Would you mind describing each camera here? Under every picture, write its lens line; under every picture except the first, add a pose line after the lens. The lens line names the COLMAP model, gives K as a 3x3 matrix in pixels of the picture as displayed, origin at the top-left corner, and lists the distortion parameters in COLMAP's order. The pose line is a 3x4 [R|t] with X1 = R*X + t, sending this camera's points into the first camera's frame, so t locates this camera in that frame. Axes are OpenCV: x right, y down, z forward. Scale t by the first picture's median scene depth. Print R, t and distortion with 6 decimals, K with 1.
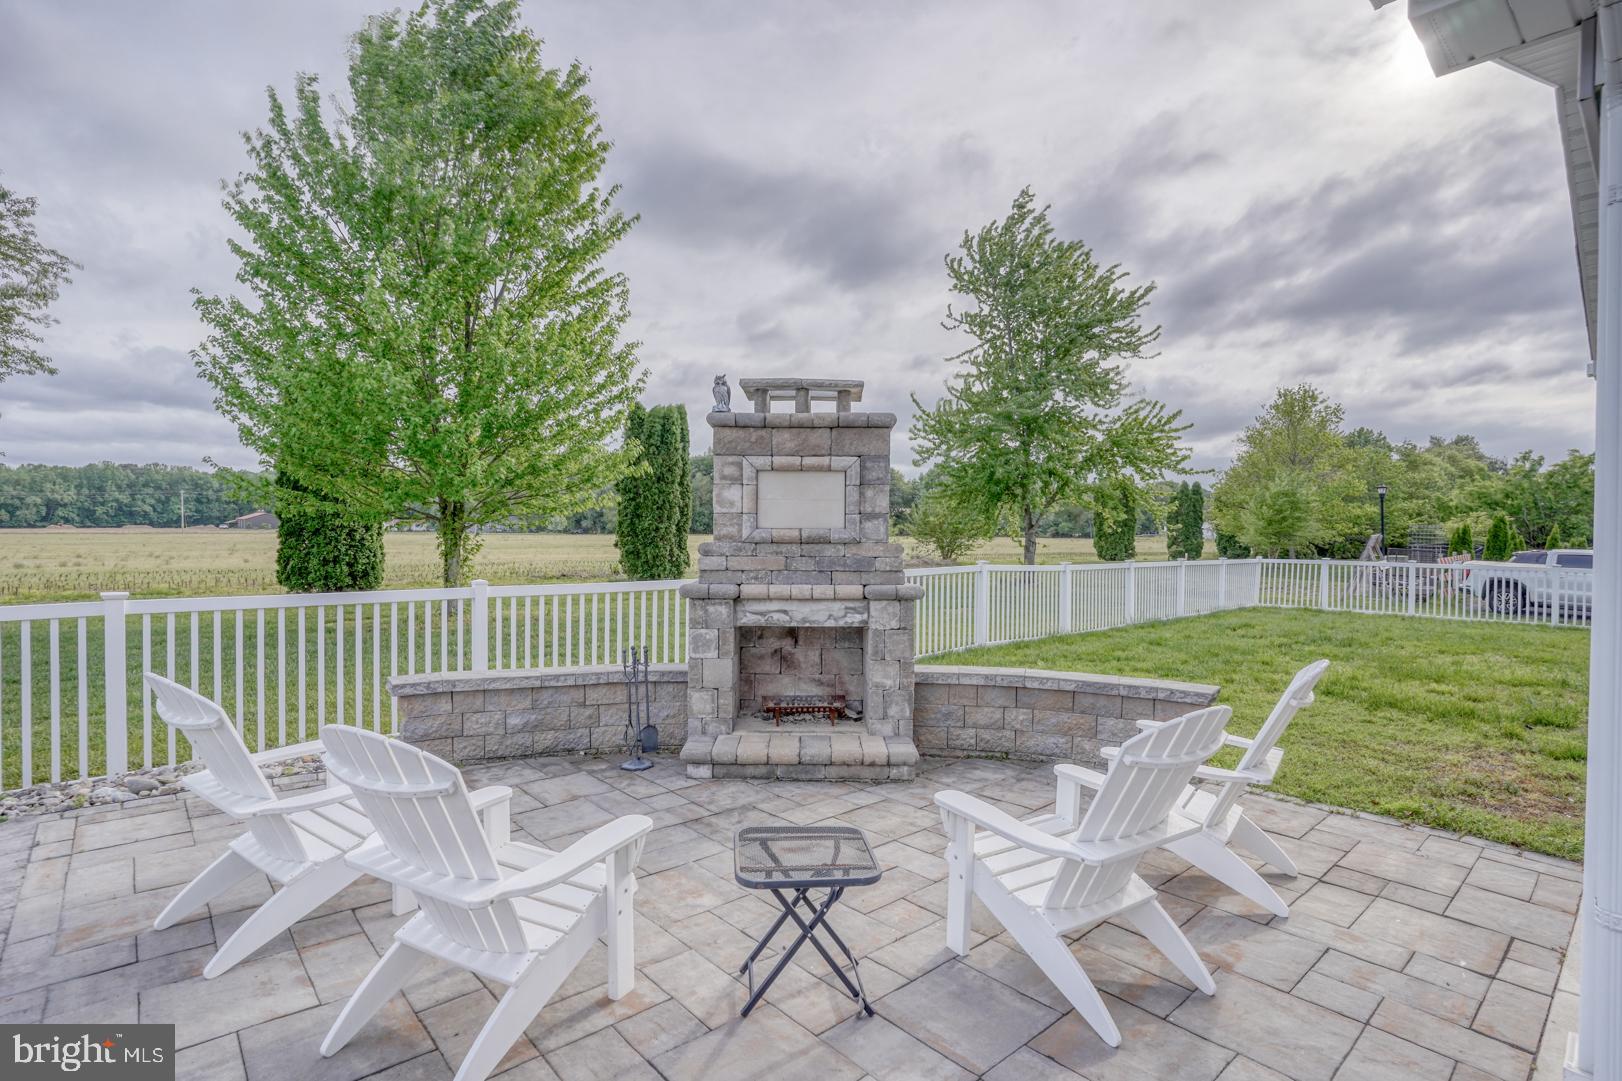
lens RADIAL K [[774.5, 0, 827.5], [0, 774.5, 534.5], [0, 0, 1]] dist [-0.089771, 0.037539]
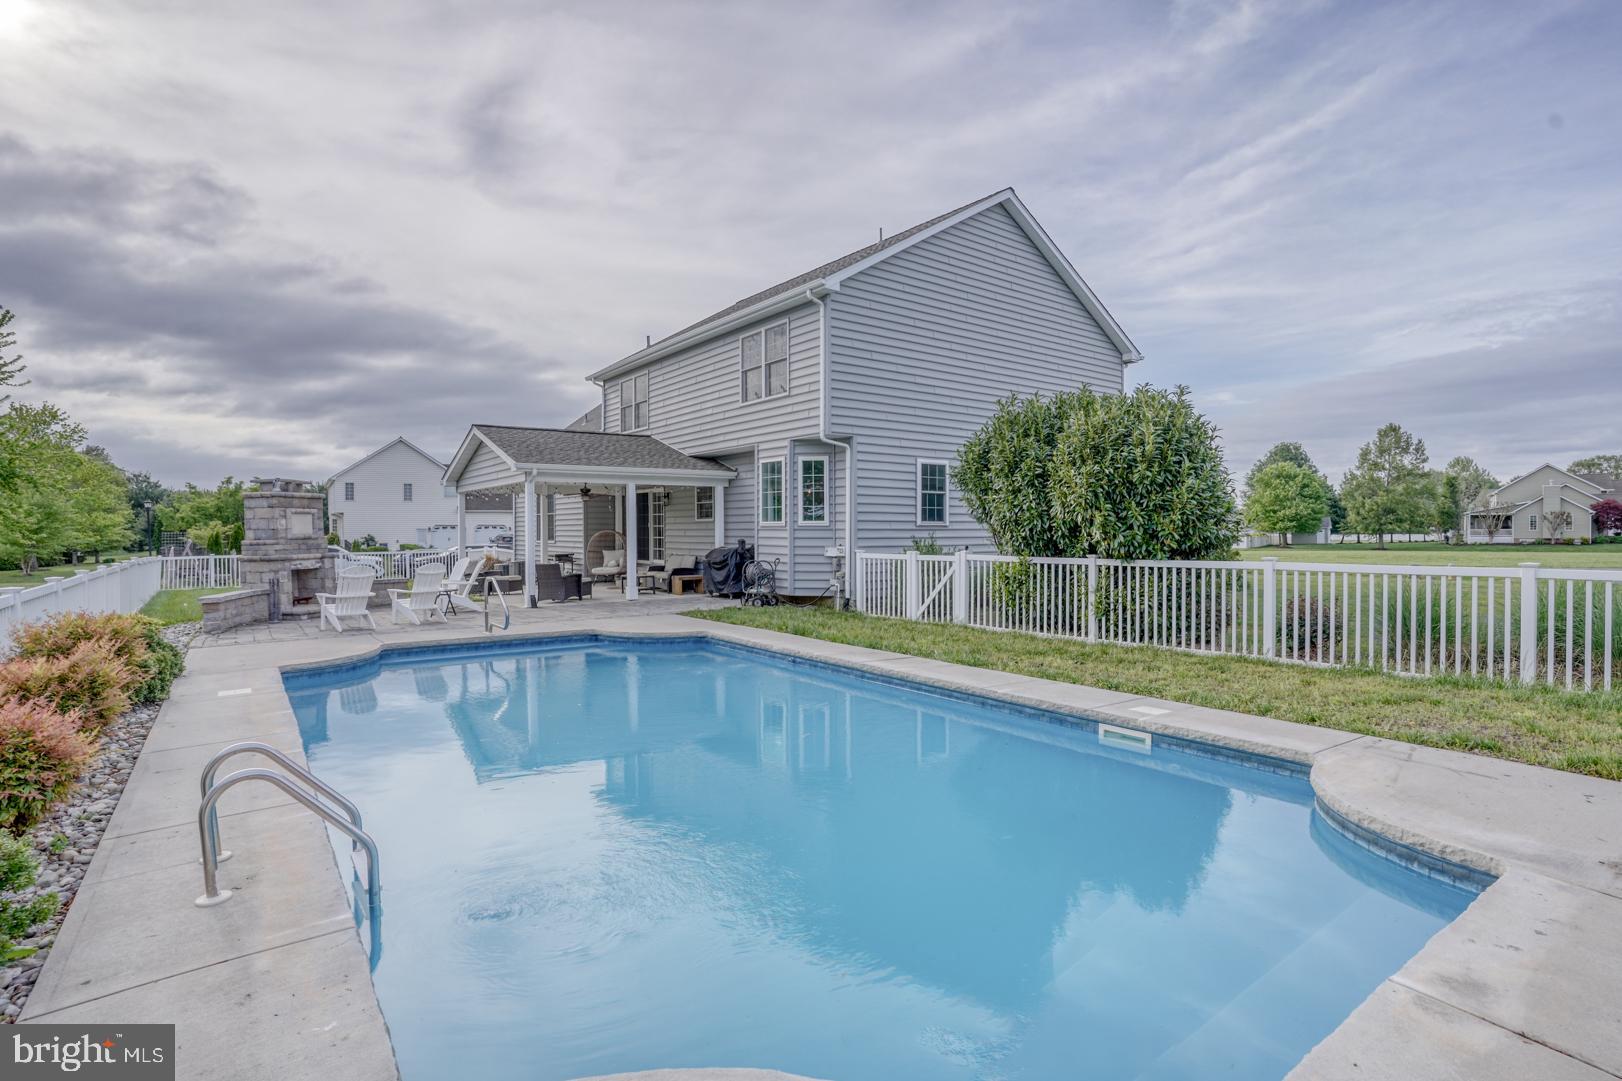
lens RADIAL K [[796.2, 0, 842.0], [0, 796.2, 539.0], [0, 0, 1]] dist [-0.079162, 0.041159]
pose [[0.059828, -0.019329, 0.998022, -2.710018], [0.024583, 0.999538, 0.017885, 0.008142], [-0.997906, 0.023465, 0.060276, -1.114694]]
